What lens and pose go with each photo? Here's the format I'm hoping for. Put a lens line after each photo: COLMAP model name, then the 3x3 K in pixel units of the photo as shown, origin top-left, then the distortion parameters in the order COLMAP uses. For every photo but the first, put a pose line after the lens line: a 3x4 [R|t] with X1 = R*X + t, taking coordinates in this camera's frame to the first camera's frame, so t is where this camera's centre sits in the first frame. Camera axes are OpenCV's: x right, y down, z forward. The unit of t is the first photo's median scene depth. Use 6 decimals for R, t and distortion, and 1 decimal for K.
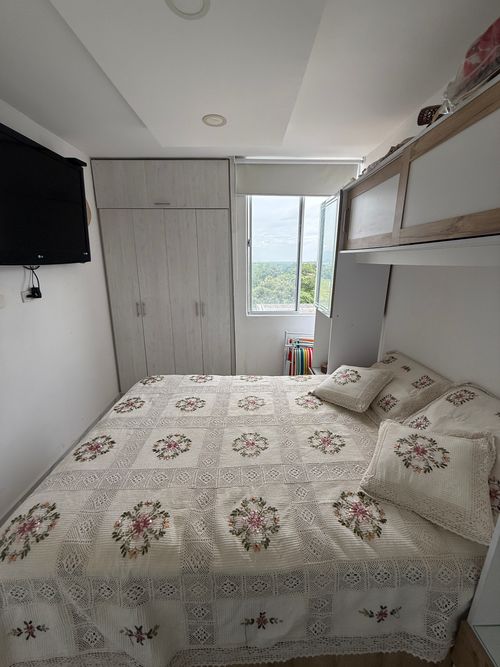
lens RADIAL K [[266.8, 0, 251.0], [0, 266.8, 332.6], [0, 0, 1]] dist [0.000742, 0.000215]
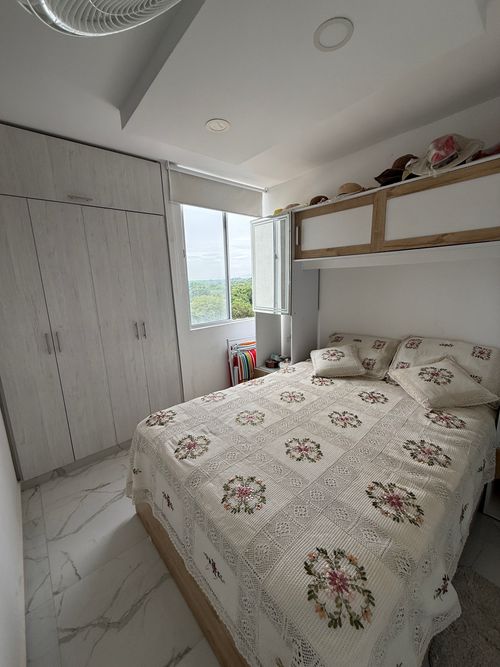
lens RADIAL K [[266.8, 0, 250.4], [0, 266.8, 332.5], [0, 0, 1]] dist [0.000742, 0.000215]
pose [[0.762726, -0.152501, 0.628484, -0.742531], [0.198859, 0.980022, -0.003533, -0.015577], [-0.615389, 0.127674, 0.777814, 0.242447]]
